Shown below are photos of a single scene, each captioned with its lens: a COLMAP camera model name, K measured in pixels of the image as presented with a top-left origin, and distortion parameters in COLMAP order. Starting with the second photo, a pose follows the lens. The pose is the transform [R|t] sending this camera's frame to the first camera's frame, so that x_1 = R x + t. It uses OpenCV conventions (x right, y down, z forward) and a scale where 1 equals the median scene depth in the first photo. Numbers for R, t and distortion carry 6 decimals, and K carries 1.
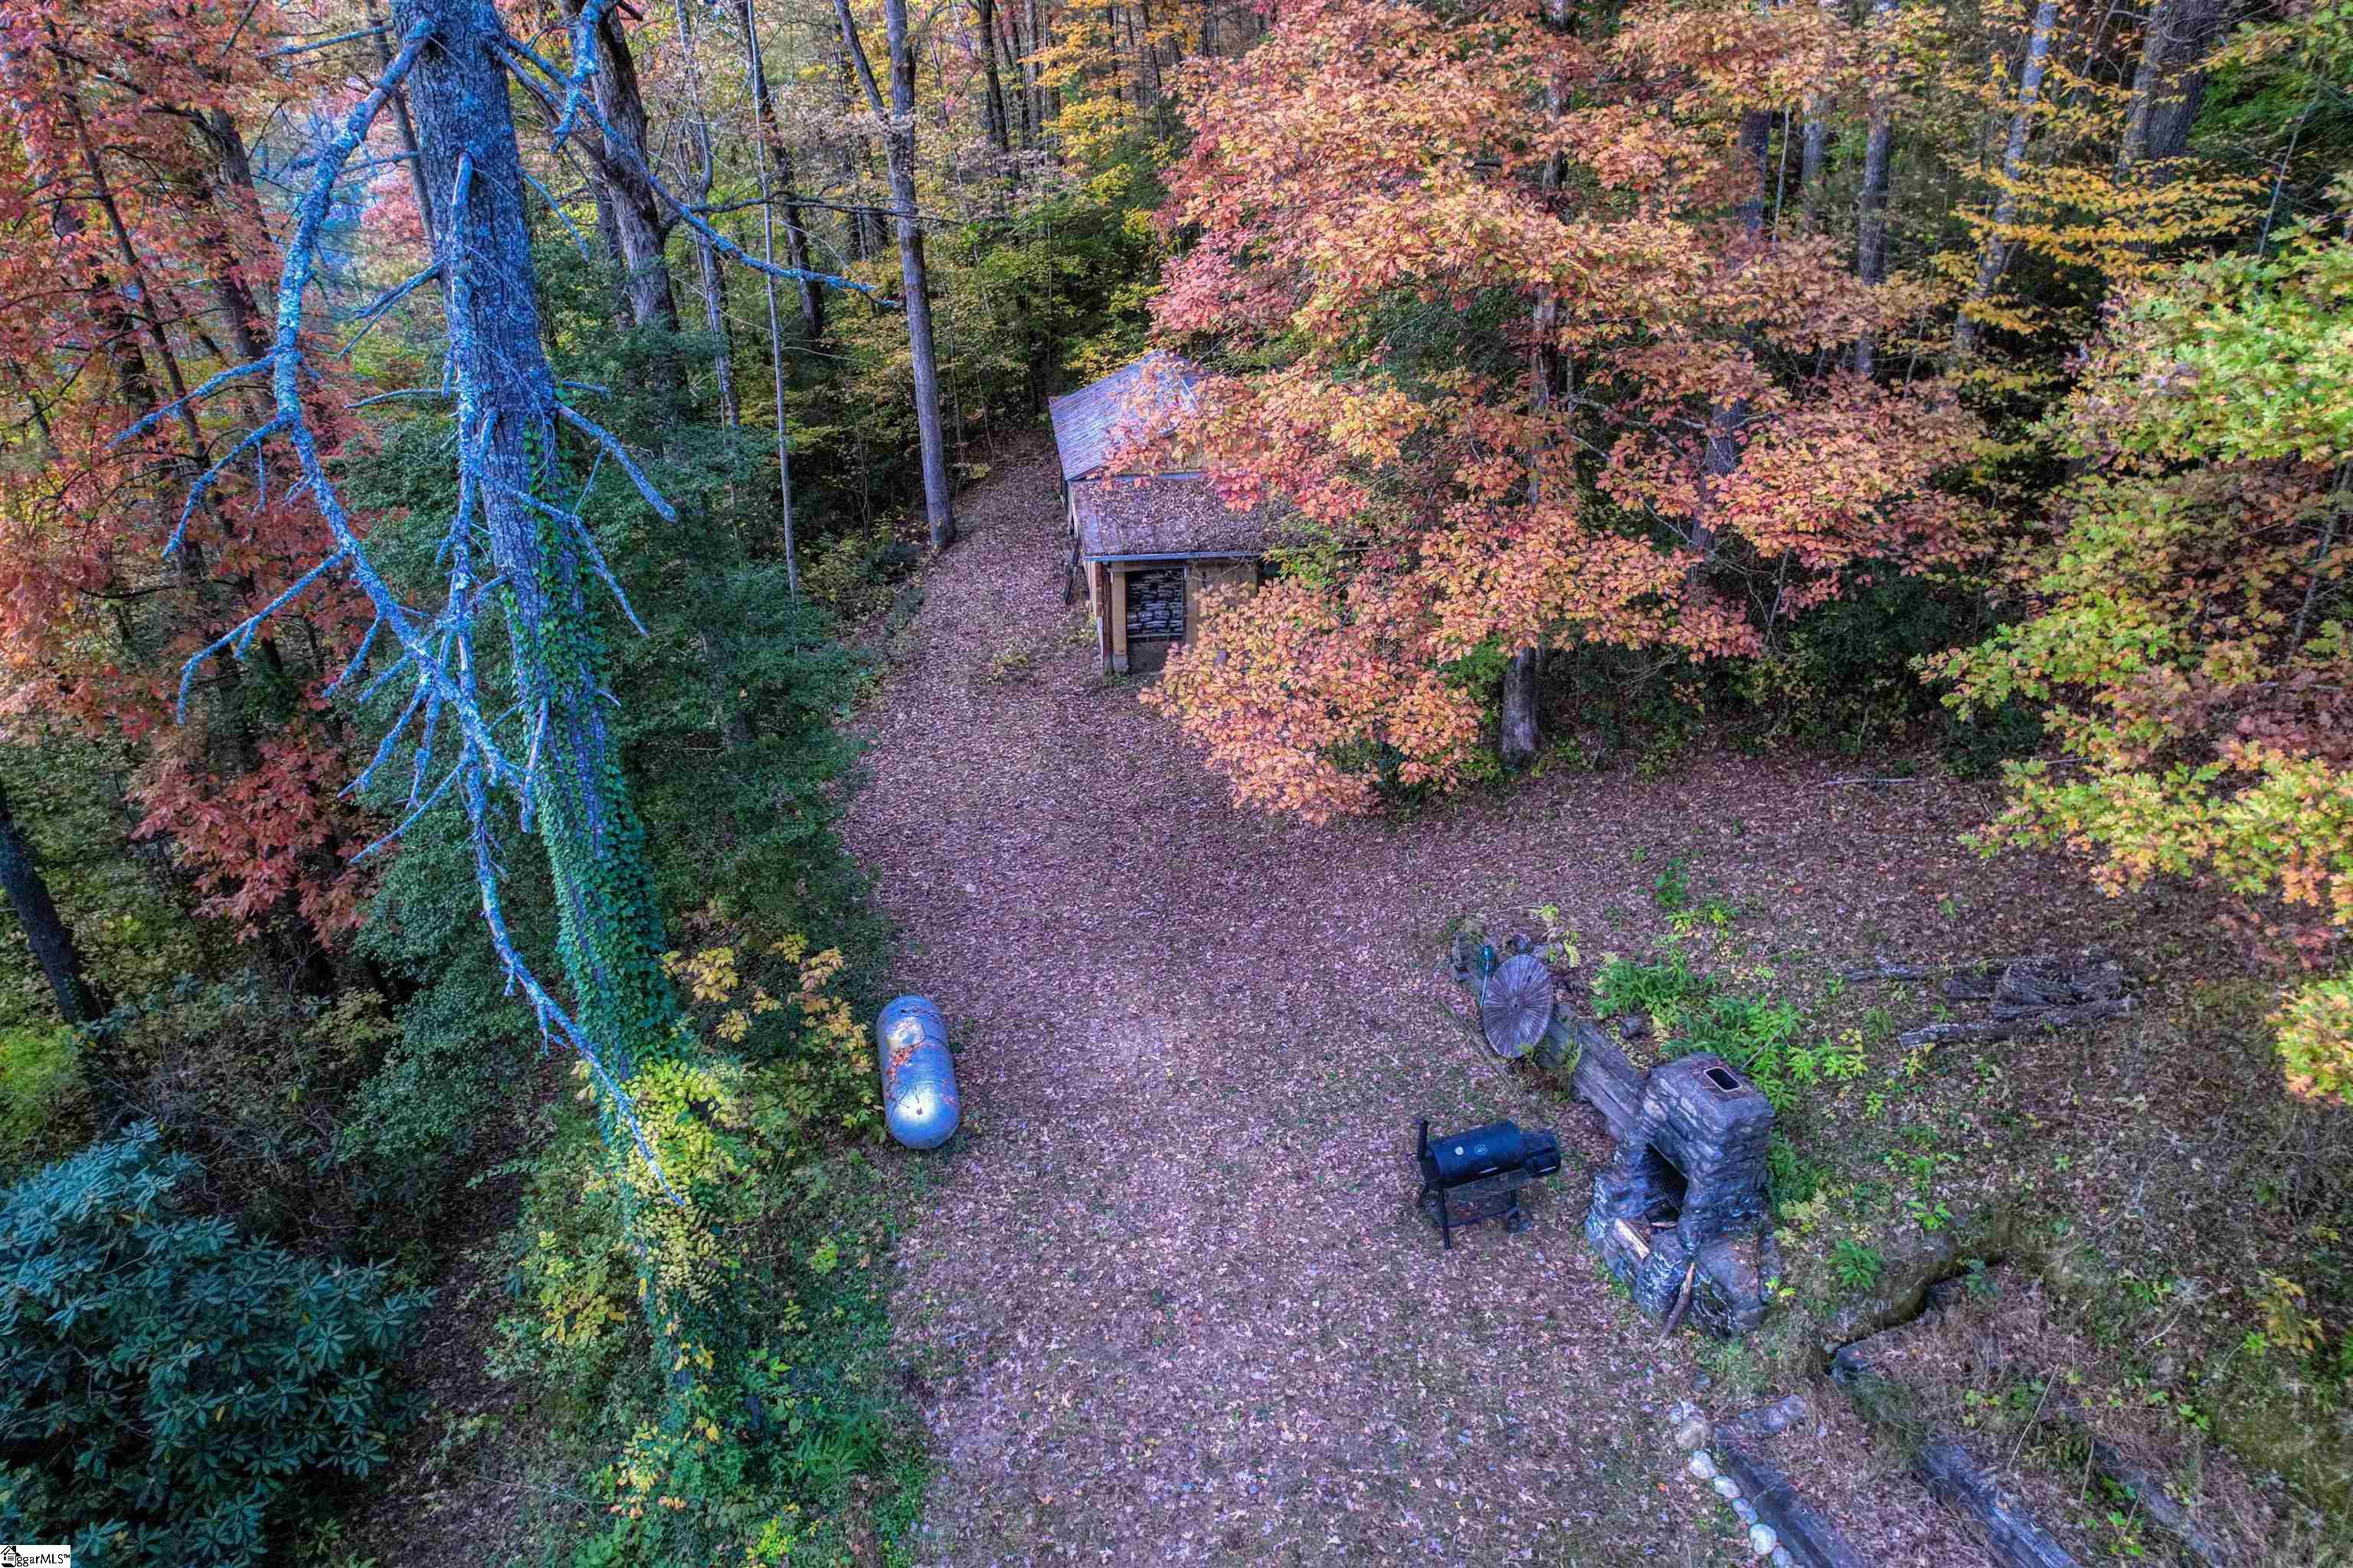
lens RADIAL K [[1505.7, 0, 1176.3], [0, 1505.7, 783.0], [0, 0, 1]] dist [-0.038541, -0.000983]
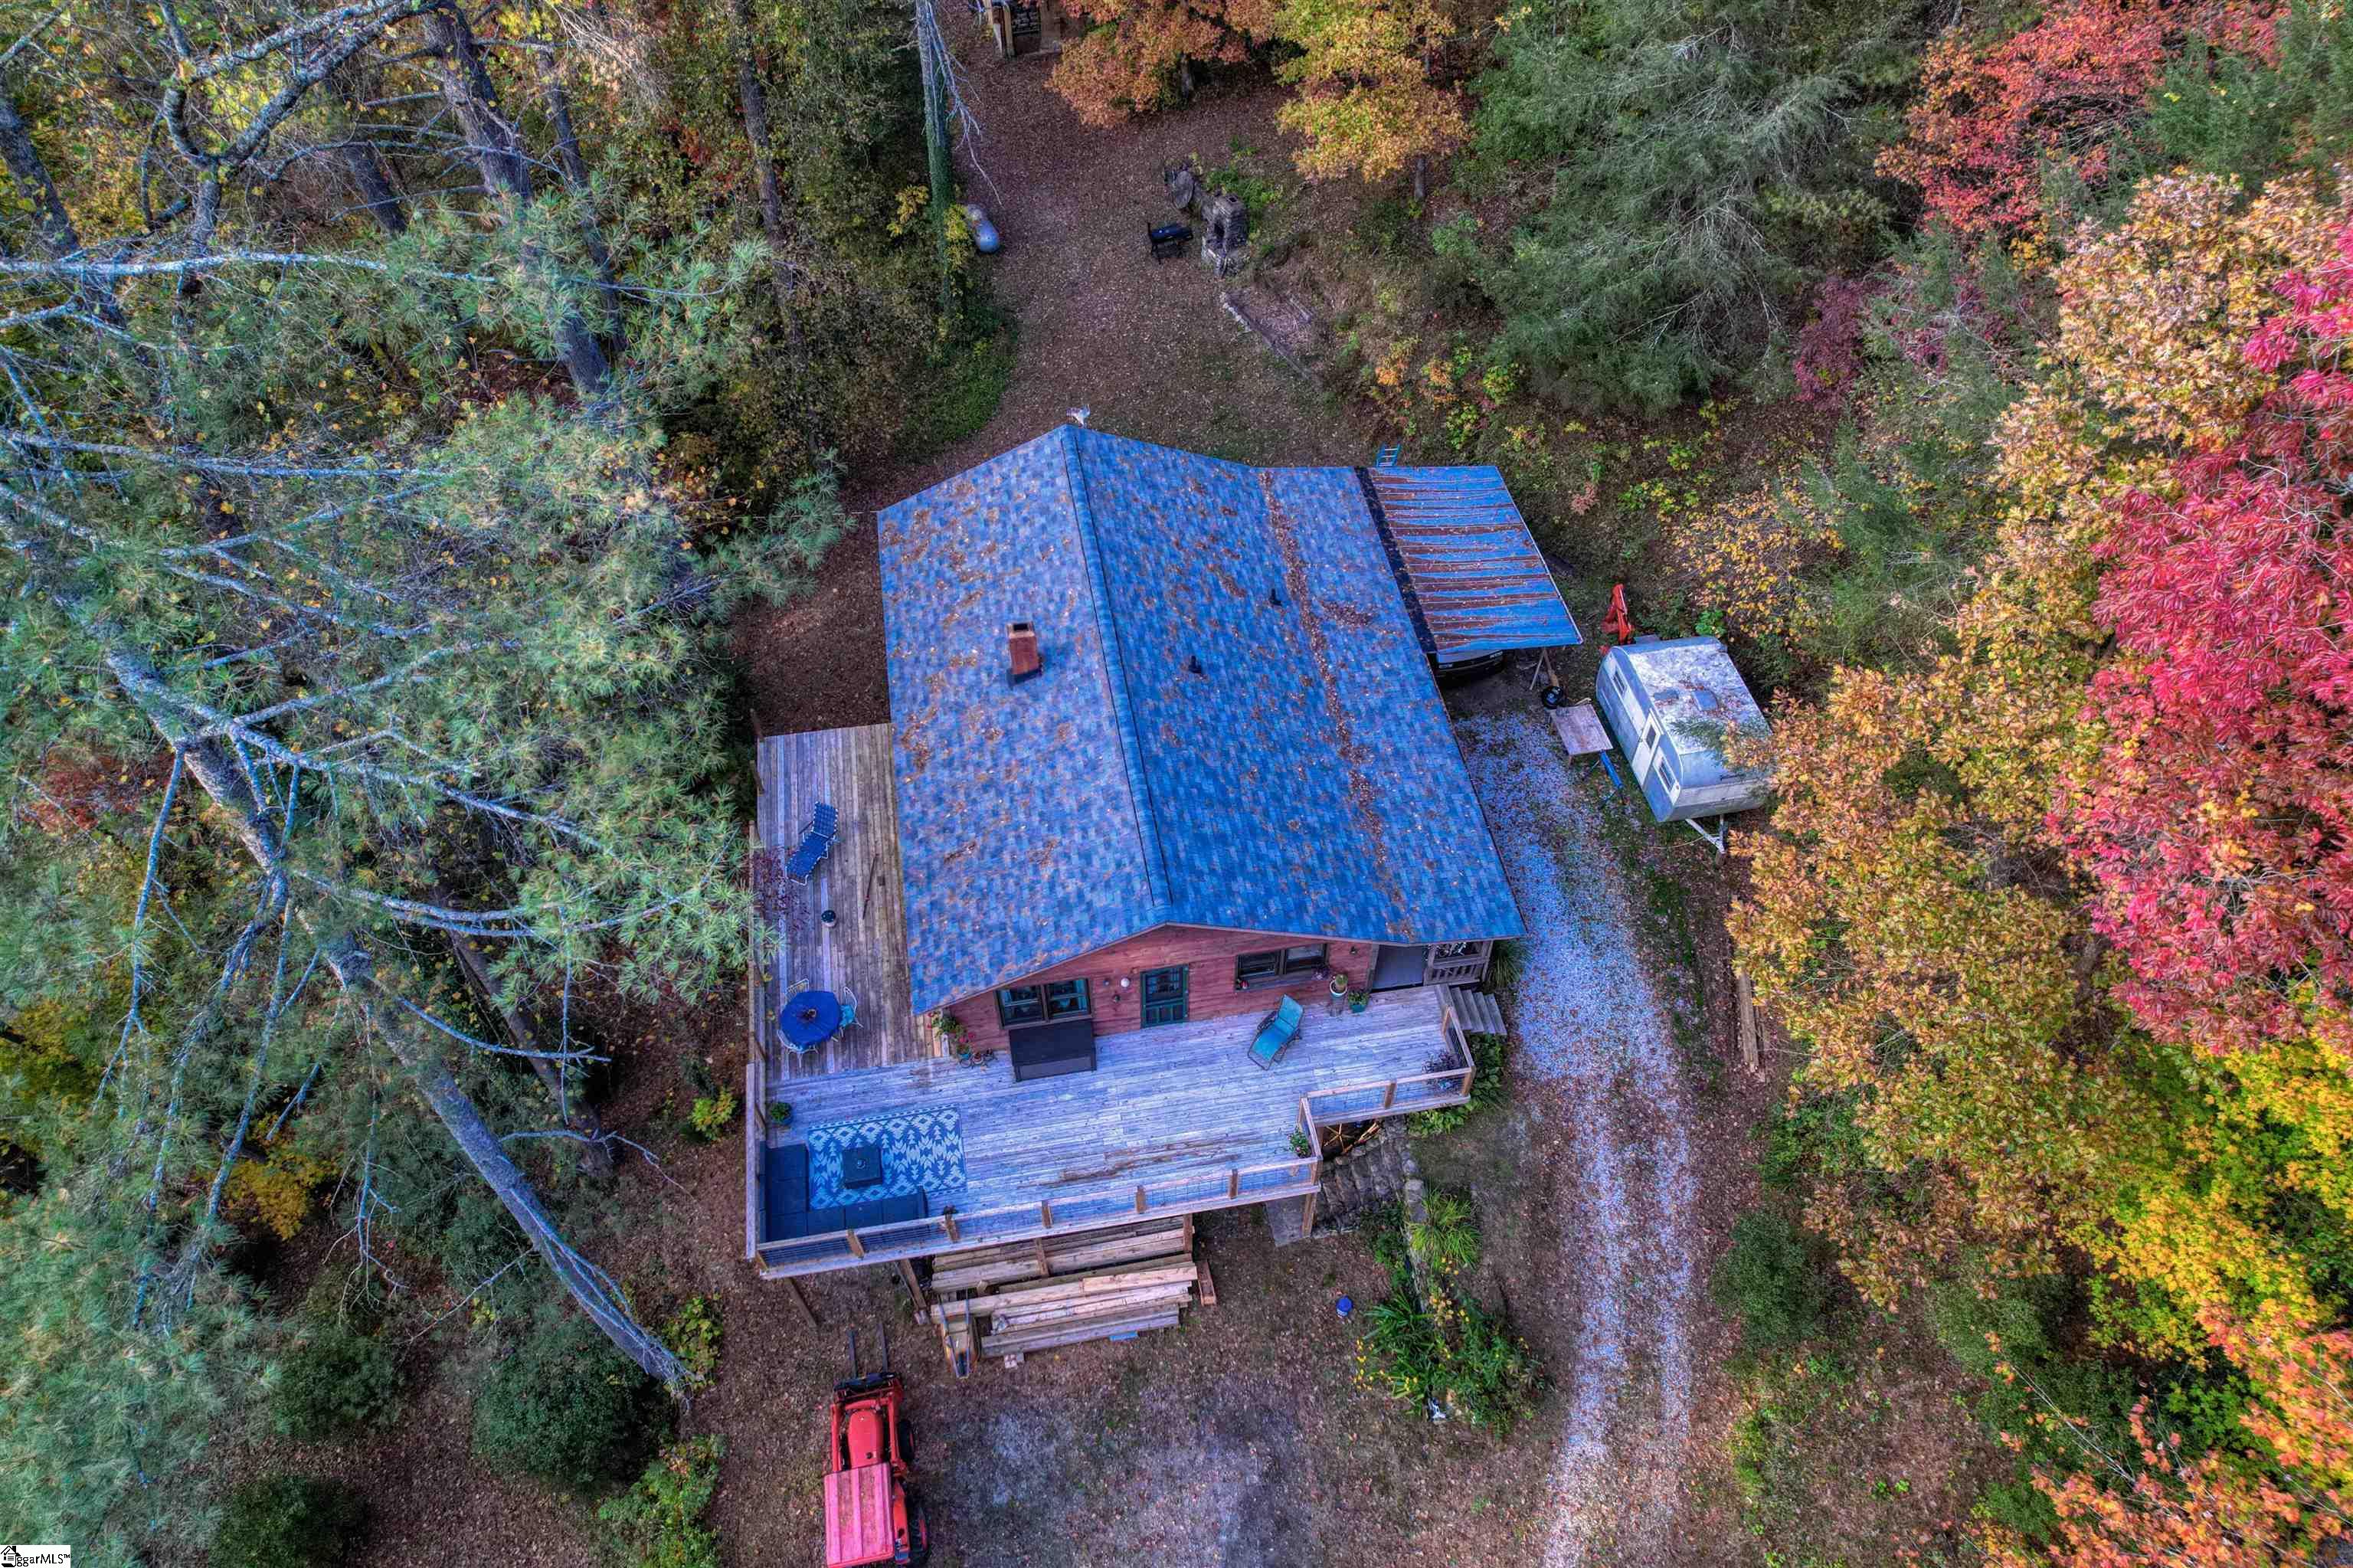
lens RADIAL K [[1505.7, 0, 1183.4], [0, 1505.7, 788.7], [0, 0, 1]] dist [-0.038541, -0.000983]
pose [[0.989115, -0.112720, 0.094581, -0.205808], [0.061165, 0.899582, 0.432449, -0.072381], [-0.133829, -0.421956, 0.896684, -2.409080]]
